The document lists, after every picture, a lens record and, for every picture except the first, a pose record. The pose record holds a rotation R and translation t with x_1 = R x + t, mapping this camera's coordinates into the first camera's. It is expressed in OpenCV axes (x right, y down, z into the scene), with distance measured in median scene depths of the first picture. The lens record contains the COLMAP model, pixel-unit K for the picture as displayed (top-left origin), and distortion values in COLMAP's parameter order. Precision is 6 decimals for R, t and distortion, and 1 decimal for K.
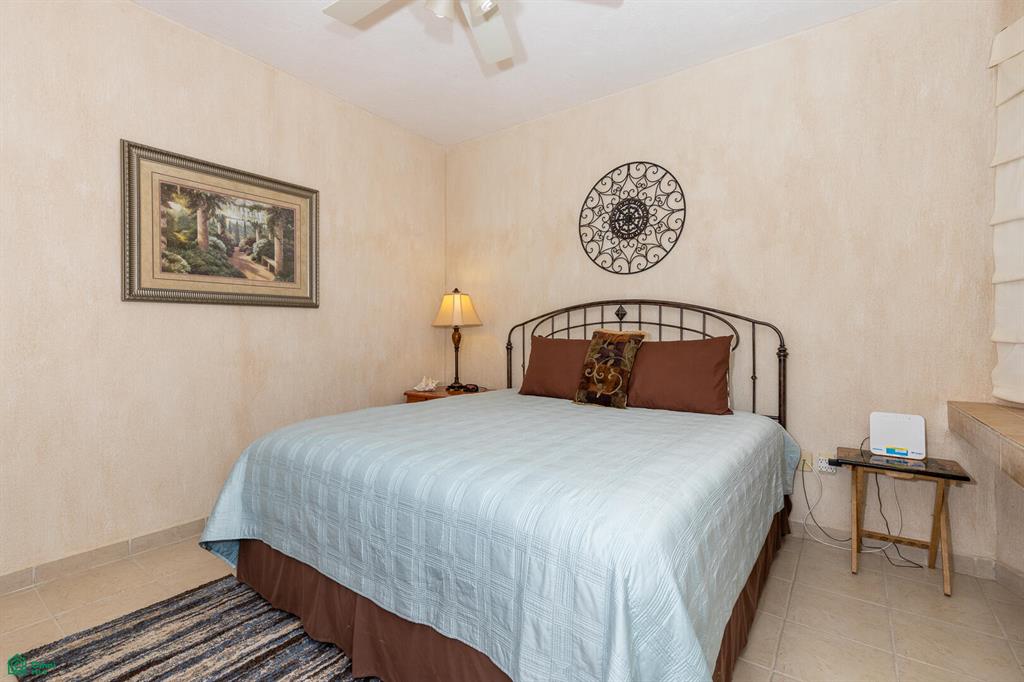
lens RADIAL K [[459.2, 0, 515.6], [0, 459.2, 335.7], [0, 0, 1]] dist [0.002212, 0.000318]
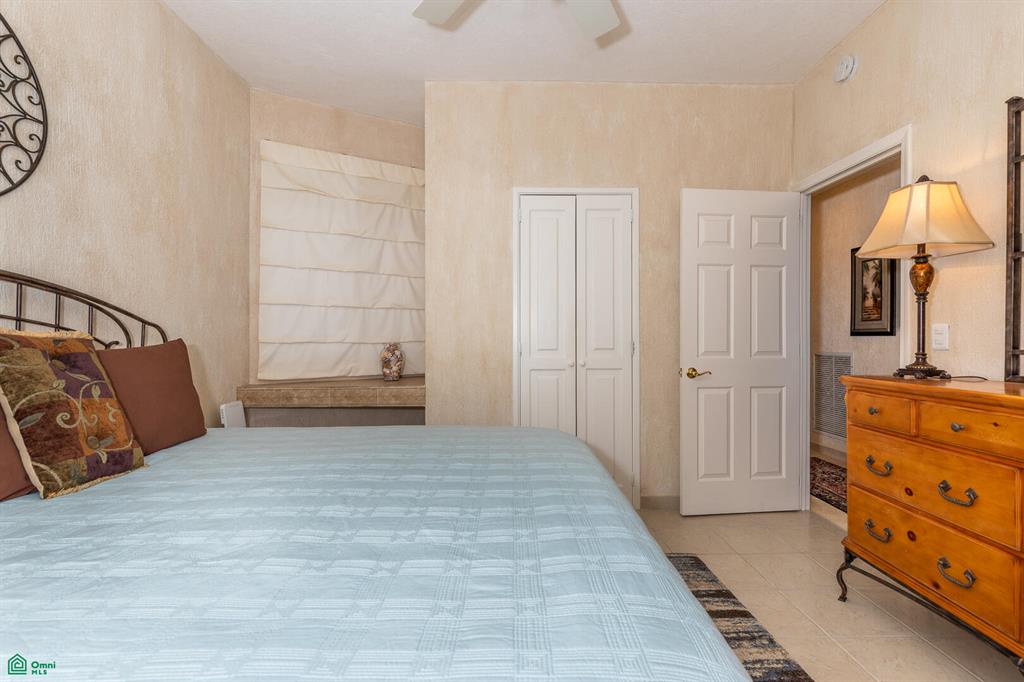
lens RADIAL K [[459.2, 0, 515.6], [0, 459.2, 335.7], [0, 0, 1]] dist [0.002212, 0.000318]
pose [[-0.570847, 0.015643, 0.820907, -0.449317], [0.008616, 0.999878, -0.013063, 0.006769], [-0.821011, -0.000384, -0.570912, 0.838066]]
